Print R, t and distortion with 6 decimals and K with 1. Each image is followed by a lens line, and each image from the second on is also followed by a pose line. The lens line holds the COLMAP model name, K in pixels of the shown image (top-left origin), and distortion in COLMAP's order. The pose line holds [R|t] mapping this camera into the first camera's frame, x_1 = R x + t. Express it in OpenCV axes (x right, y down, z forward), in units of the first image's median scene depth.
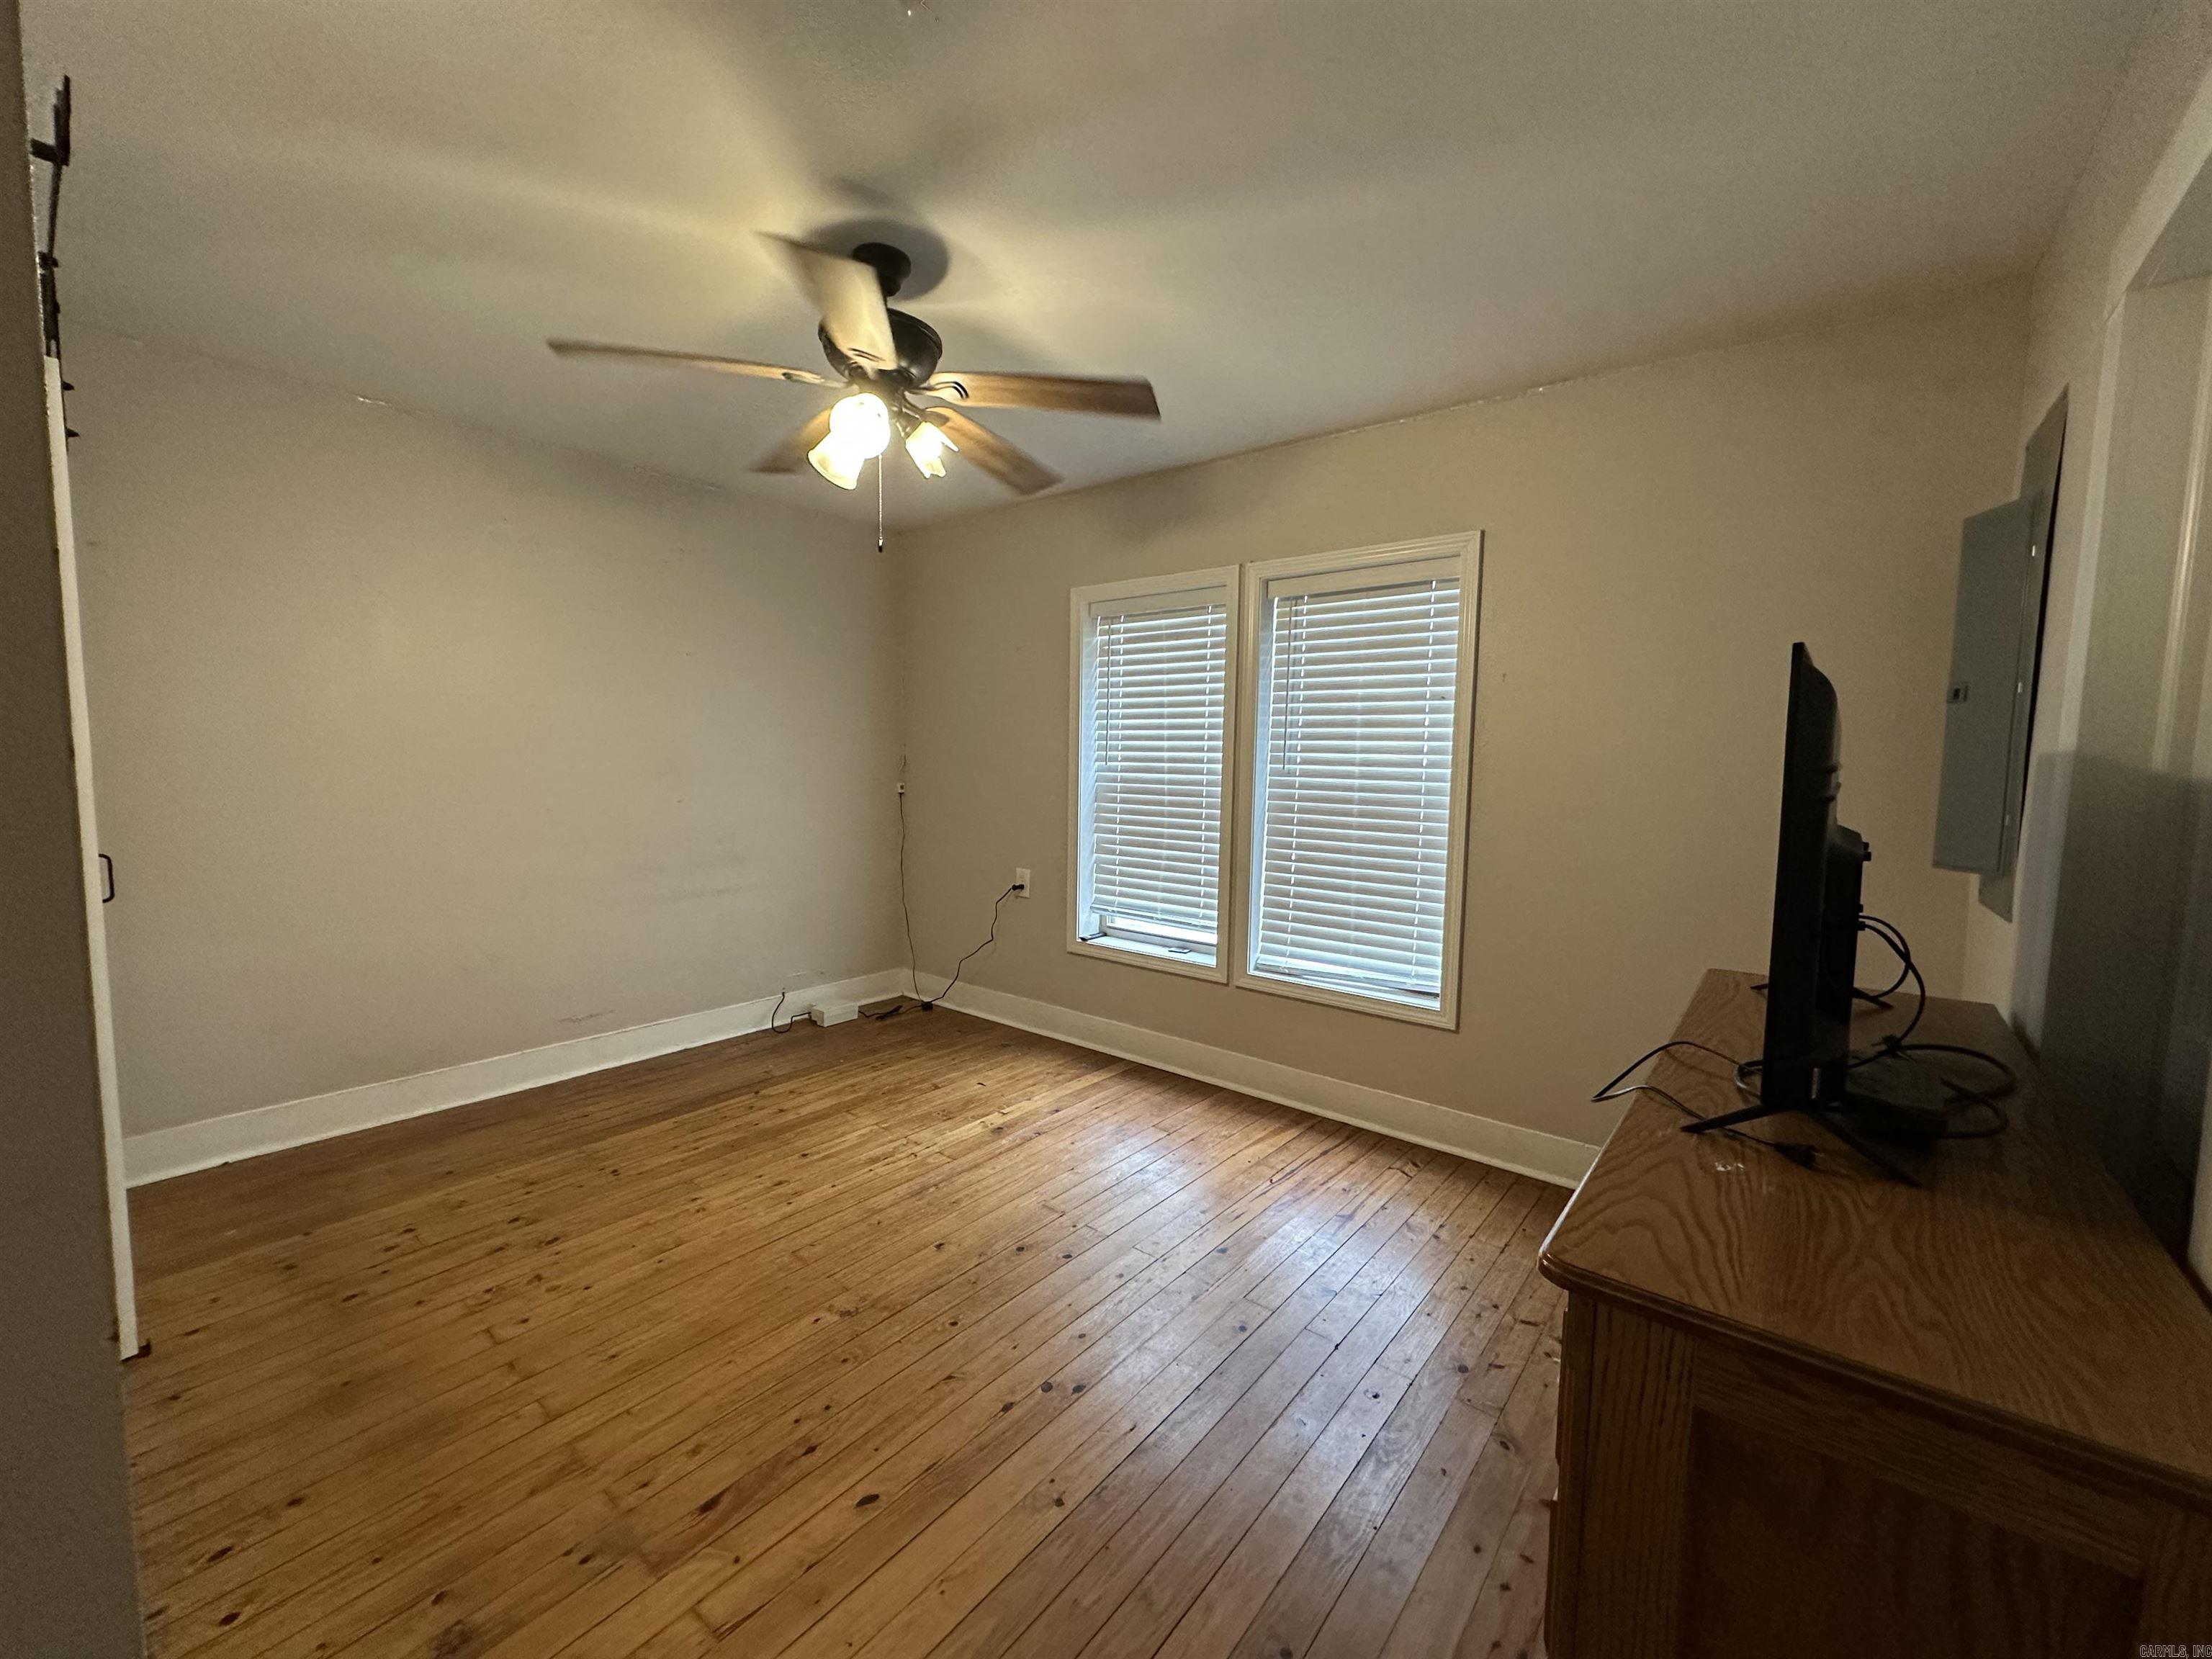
lens RADIAL K [[879.7, 0, 1105.9], [0, 879.7, 826.0], [0, 0, 1]] dist [-0.002383, 0.000920]
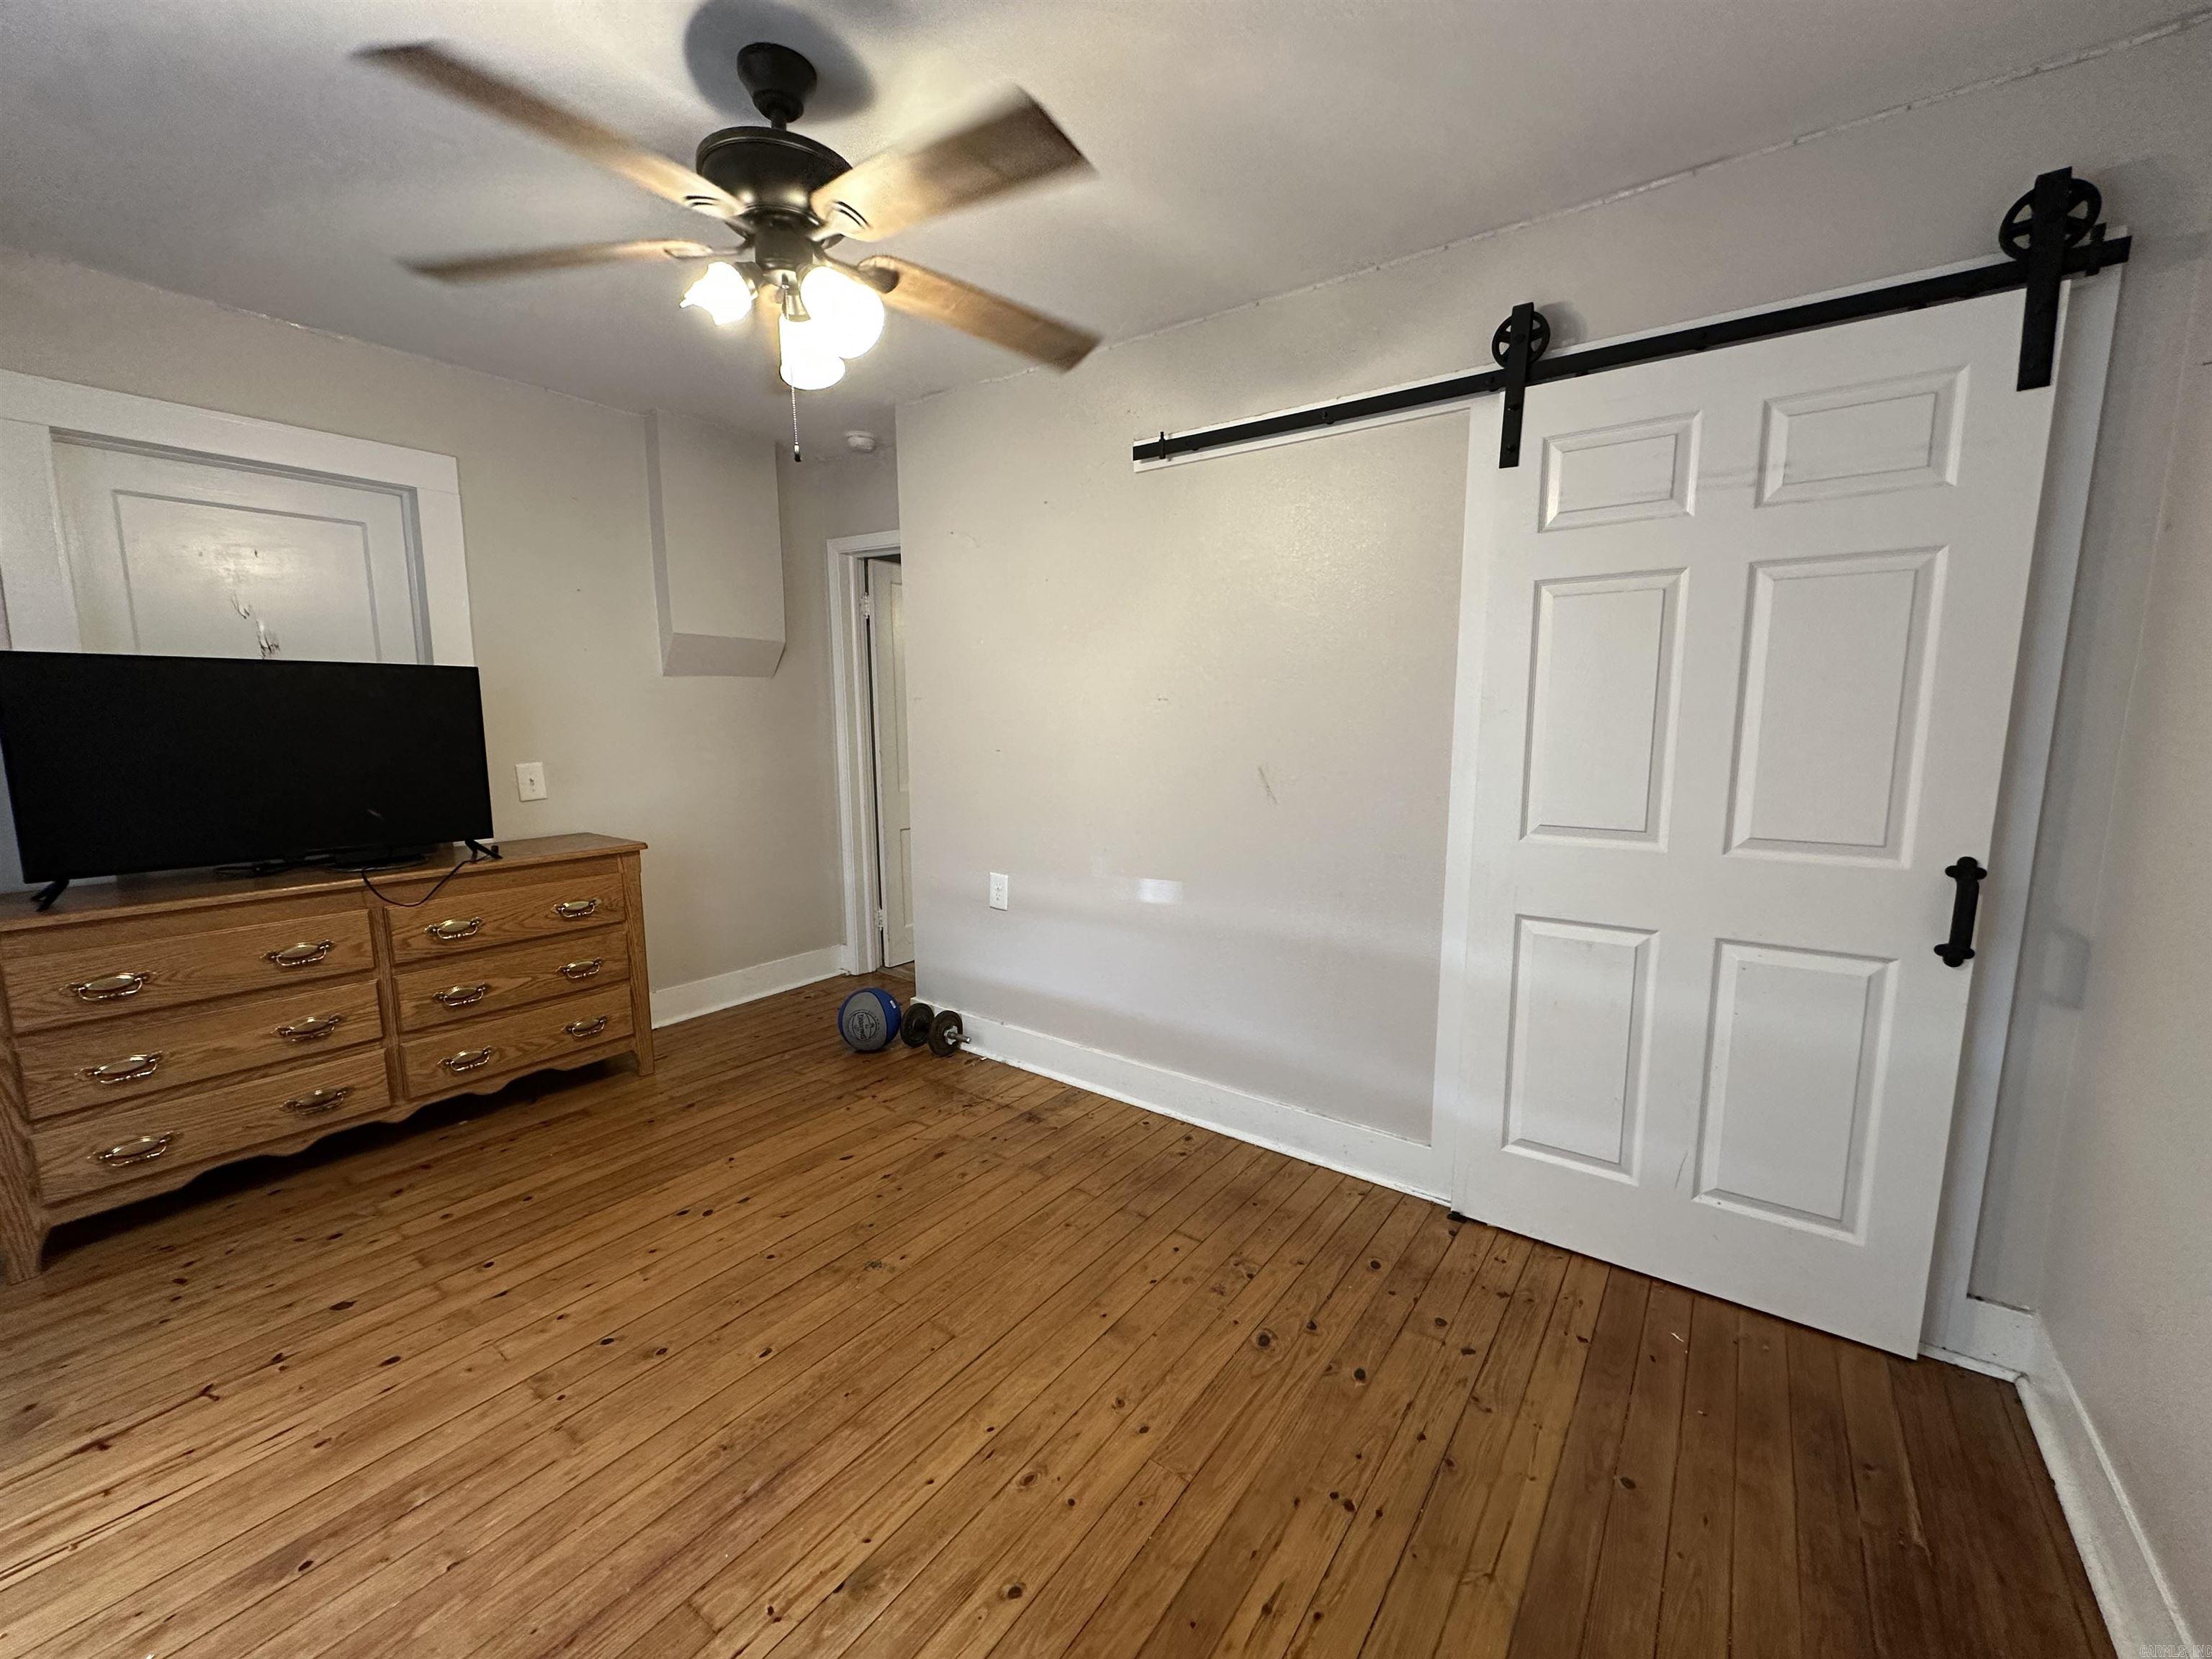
lens RADIAL K [[879.7, 0, 1103.2], [0, 879.7, 834.5], [0, 0, 1]] dist [-0.002383, 0.000920]
pose [[-0.998613, -0.011651, -0.051337, -0.471086], [-0.022663, 0.975353, 0.219483, -0.153863], [0.047515, 0.220342, -0.974265, 1.783986]]
